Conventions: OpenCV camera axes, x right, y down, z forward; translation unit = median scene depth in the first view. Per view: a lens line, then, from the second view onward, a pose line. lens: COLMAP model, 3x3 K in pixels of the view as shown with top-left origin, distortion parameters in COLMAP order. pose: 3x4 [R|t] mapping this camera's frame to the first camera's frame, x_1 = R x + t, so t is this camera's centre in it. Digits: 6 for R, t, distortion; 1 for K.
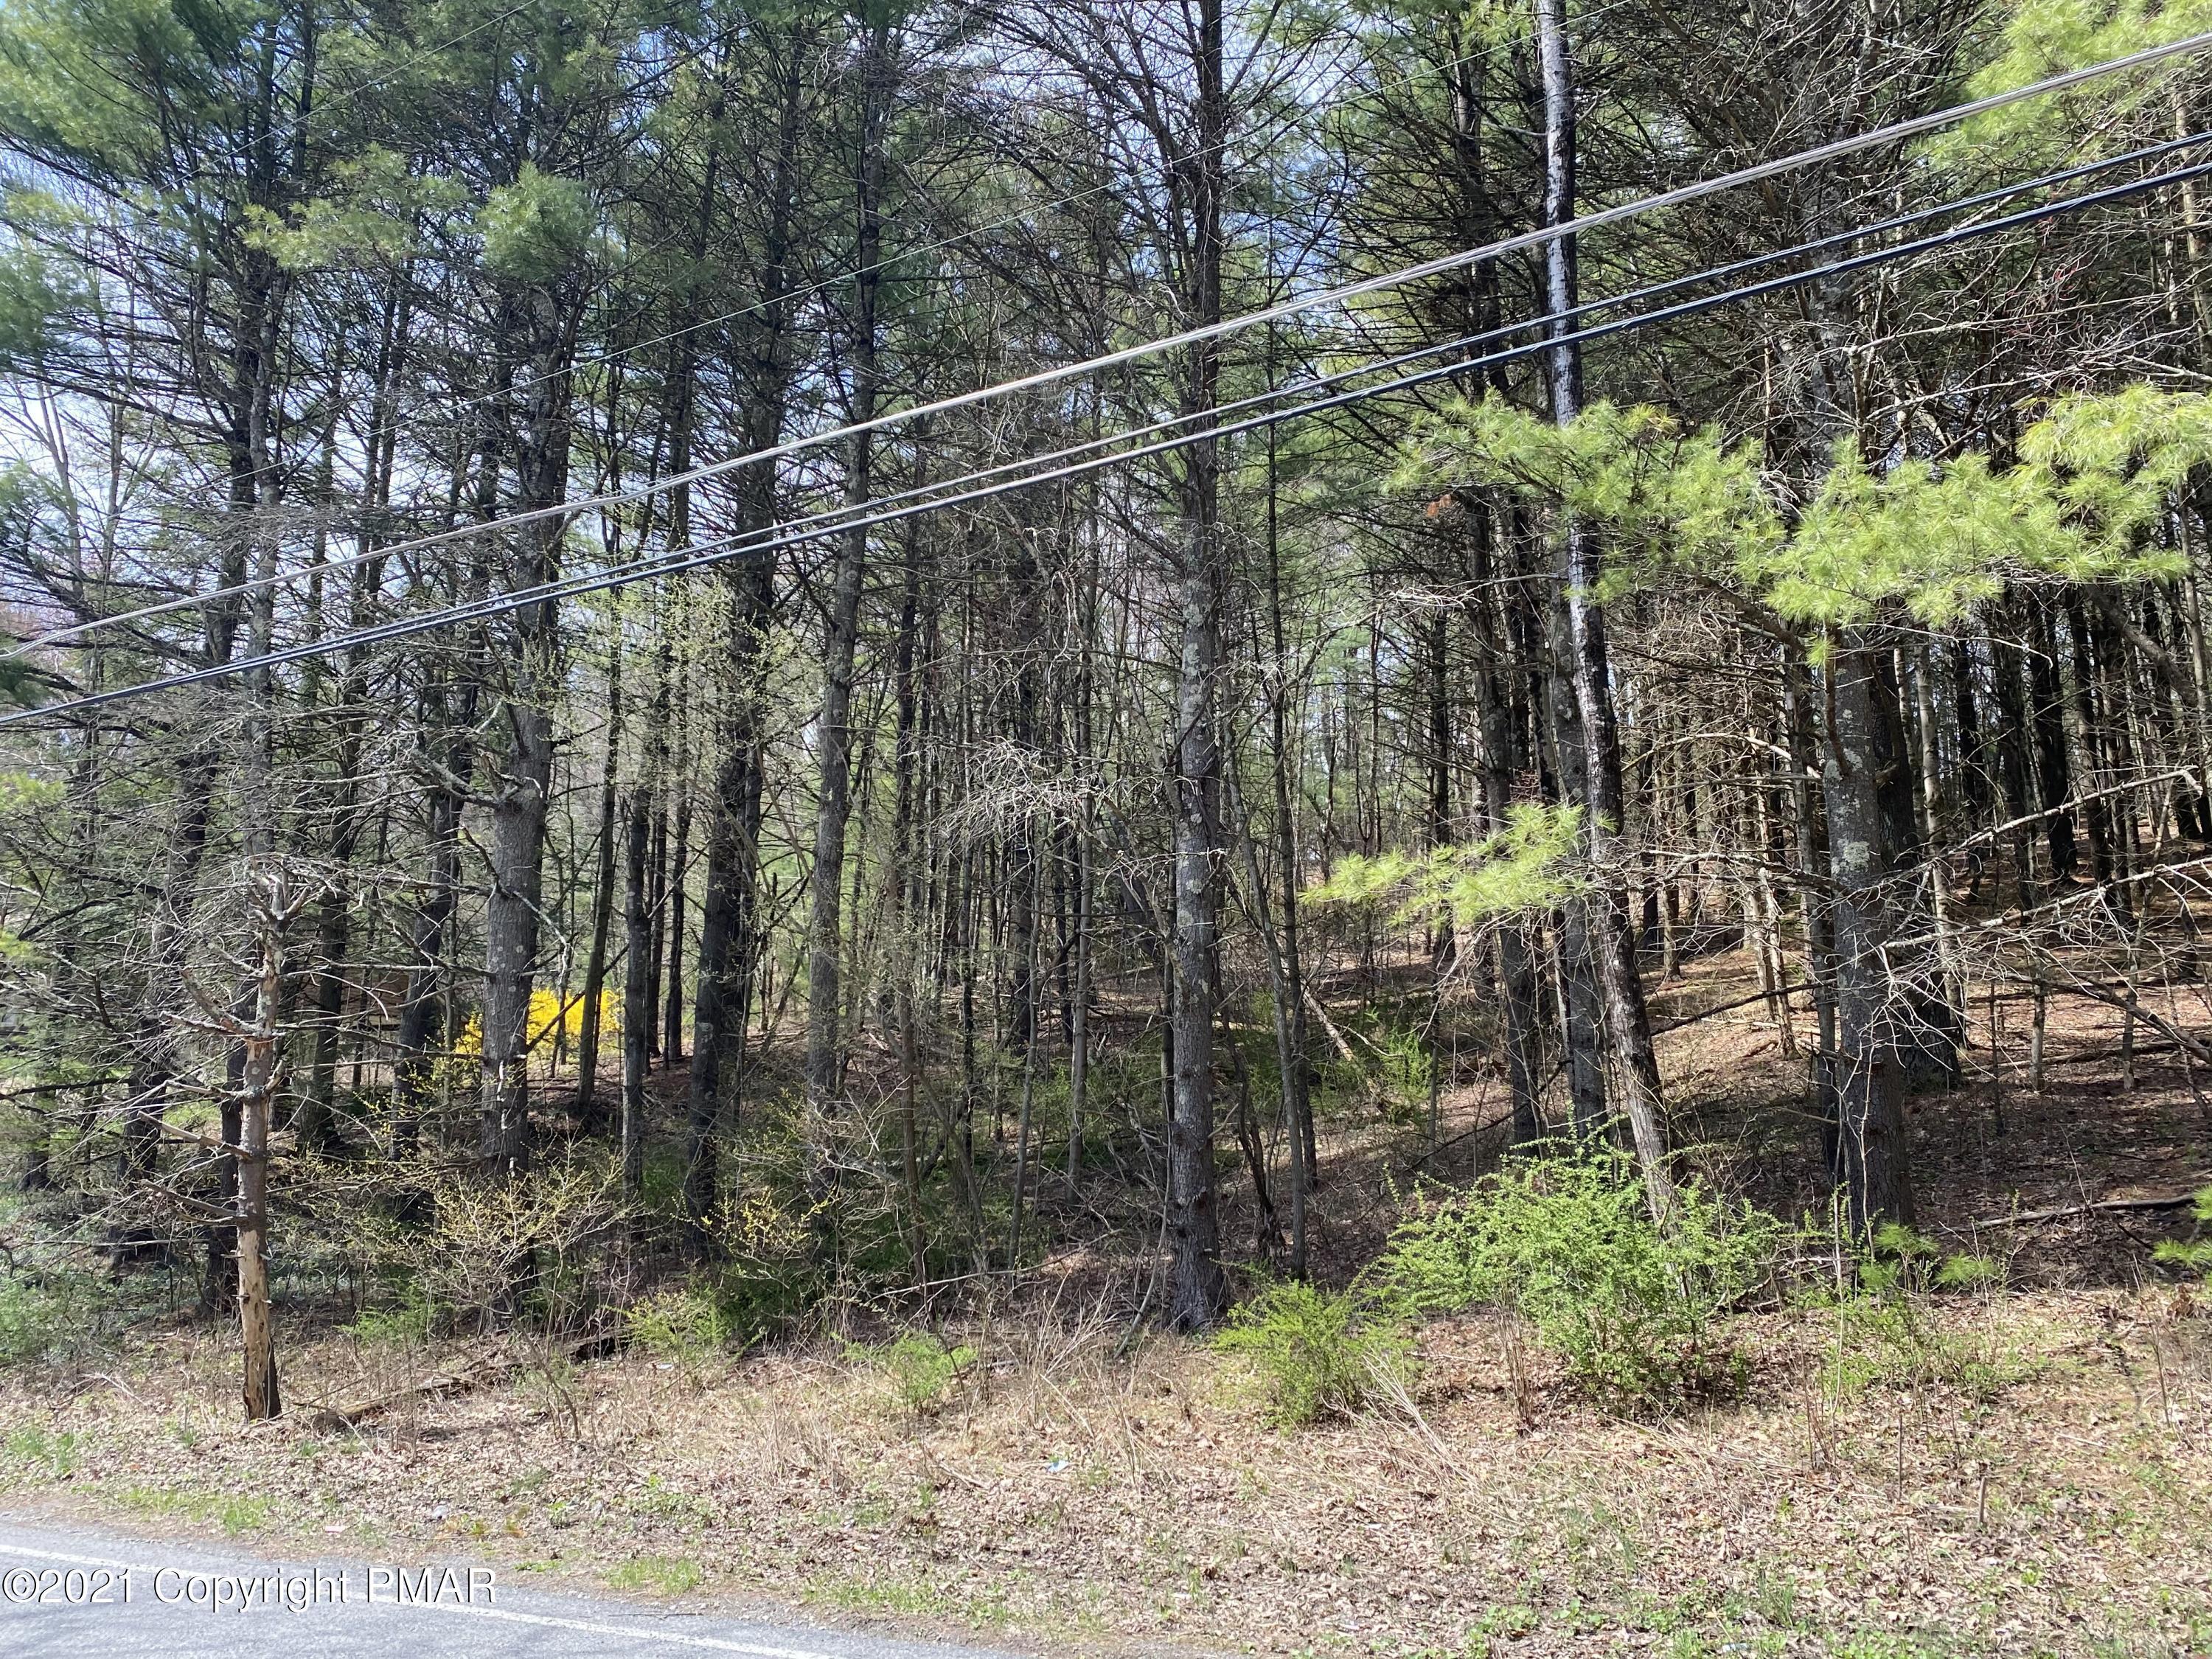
lens RADIAL K [[1682.4, 0, 1094.8], [0, 1682.4, 825.7], [0, 0, 1]] dist [0.042004, -0.042807]
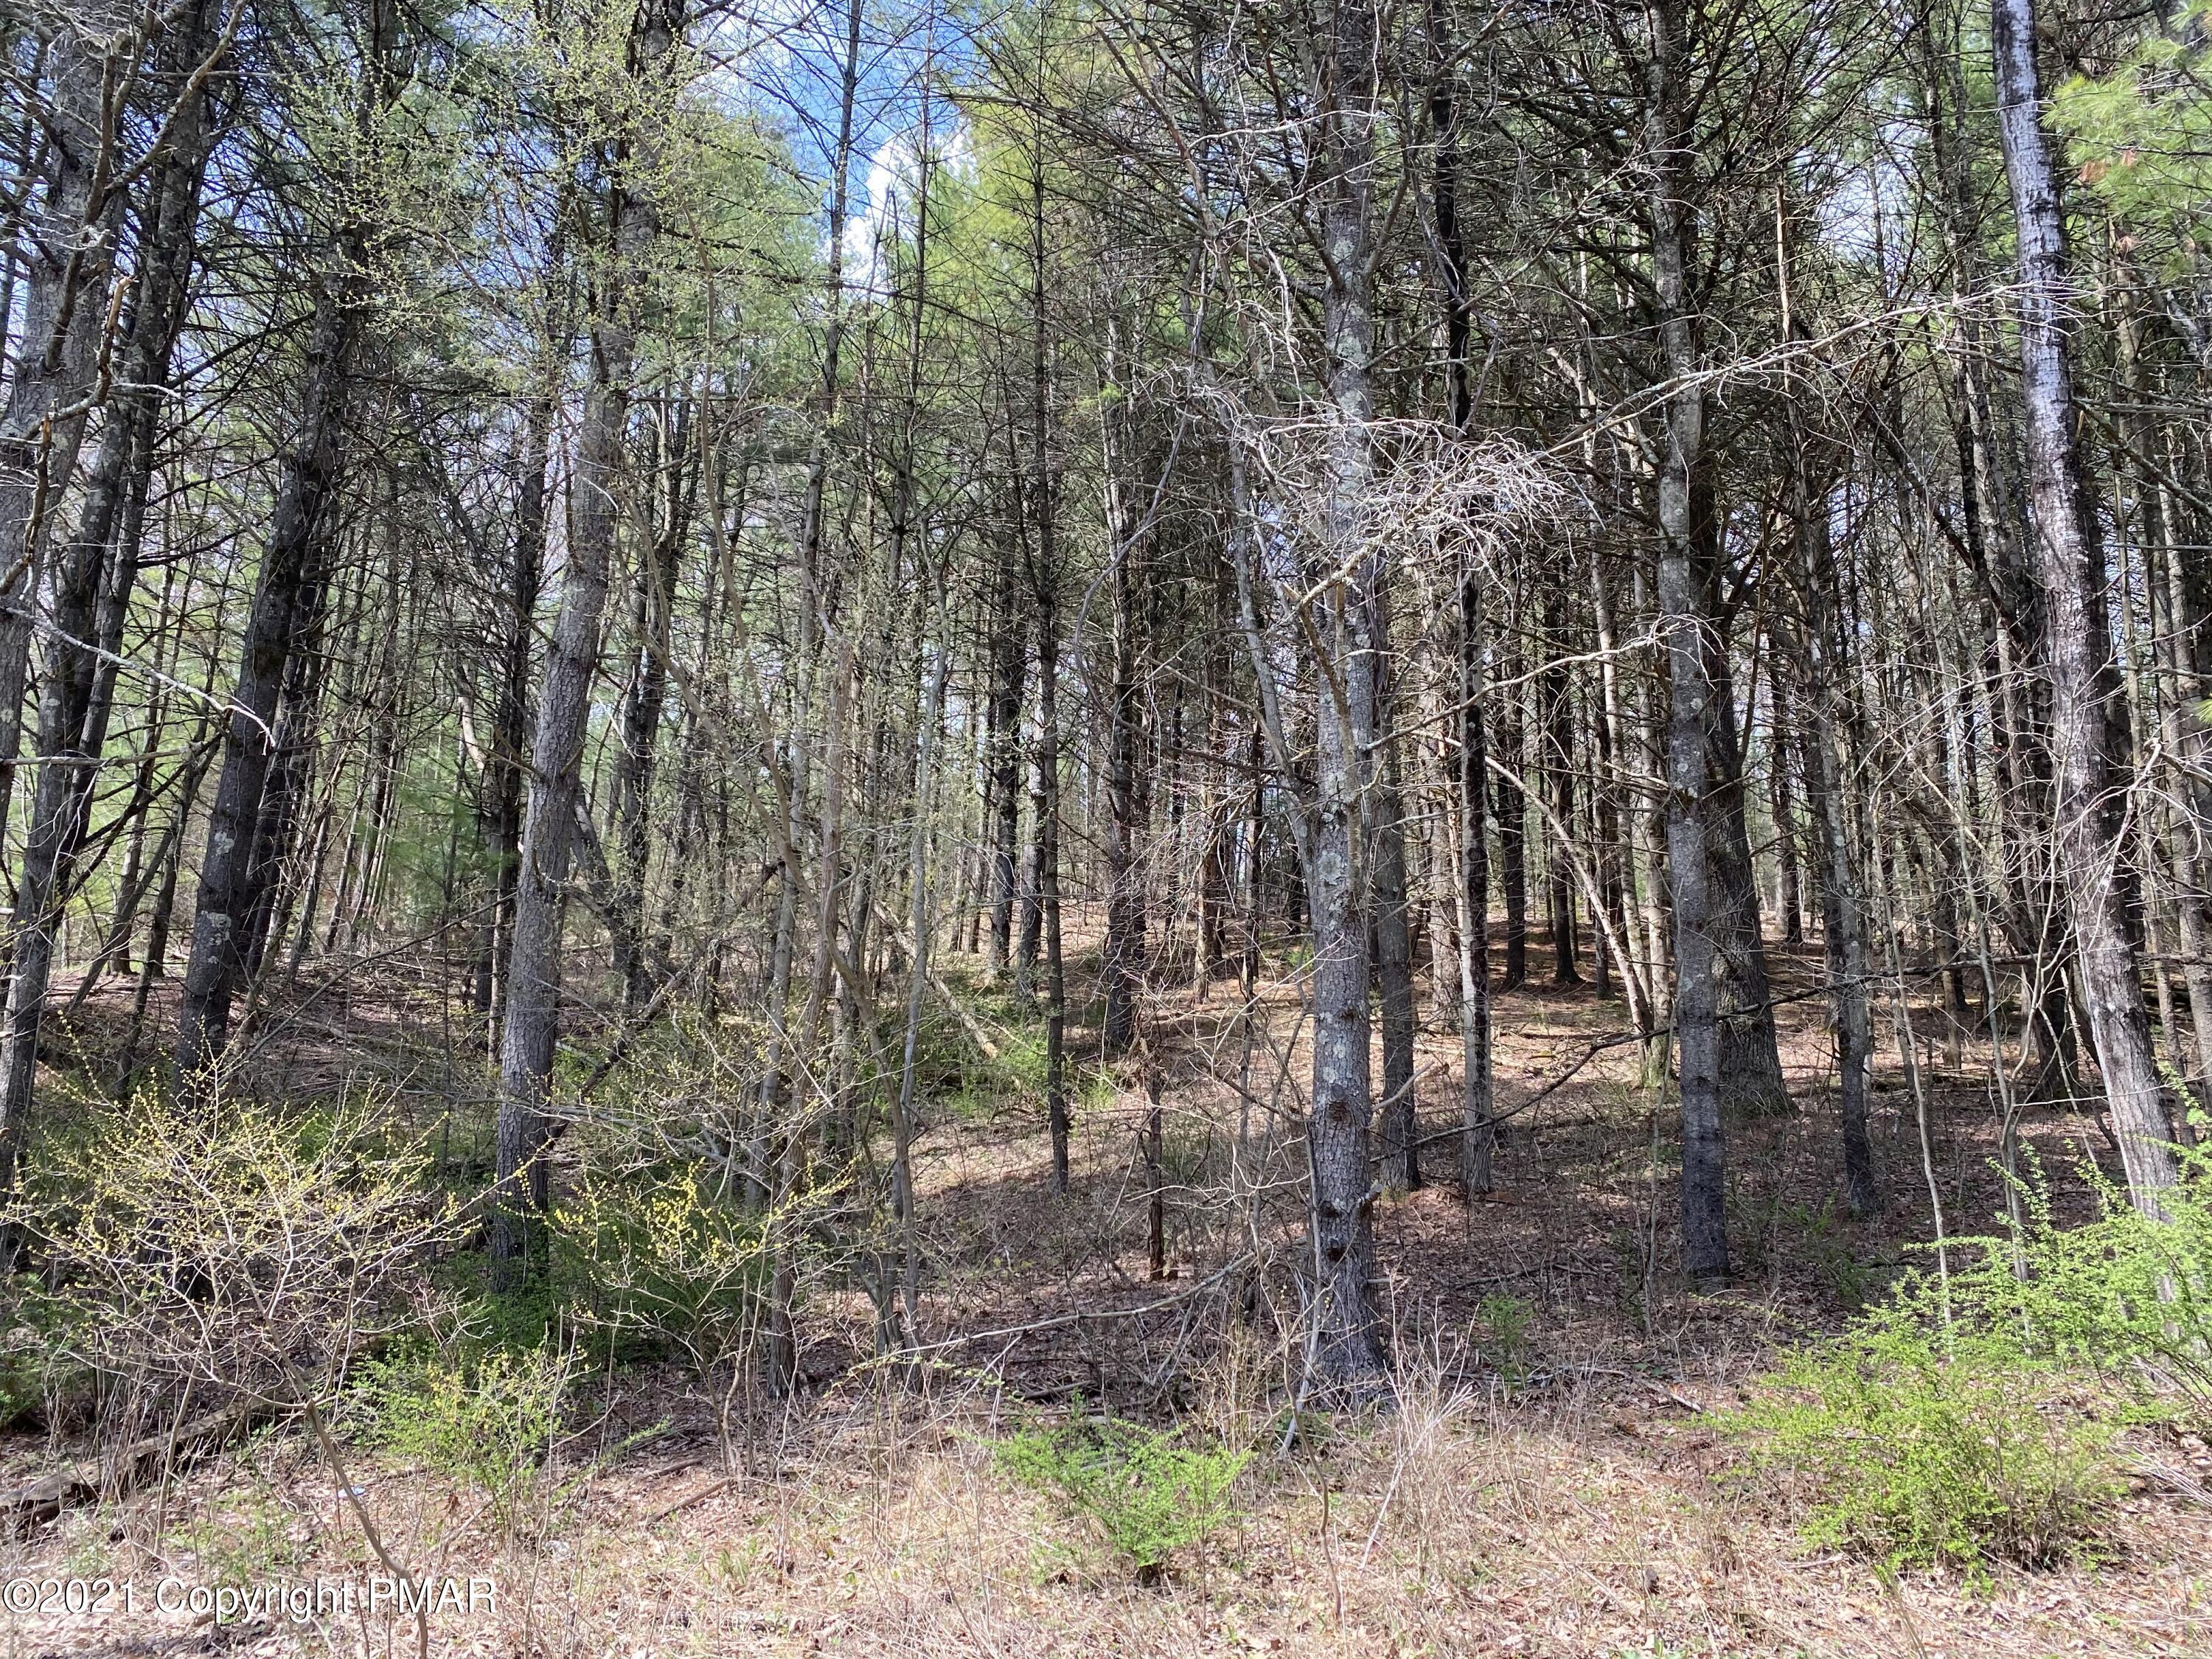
lens RADIAL K [[1677.6, 0, 1114.1], [0, 1677.6, 845.7], [0, 0, 1]] dist [0.033665, -0.017449]
pose [[0.887042, 0.120508, 0.445684, -0.362597], [-0.114368, 0.992602, -0.040764, 0.132268], [-0.447299, -0.014813, 0.894262, 0.497287]]
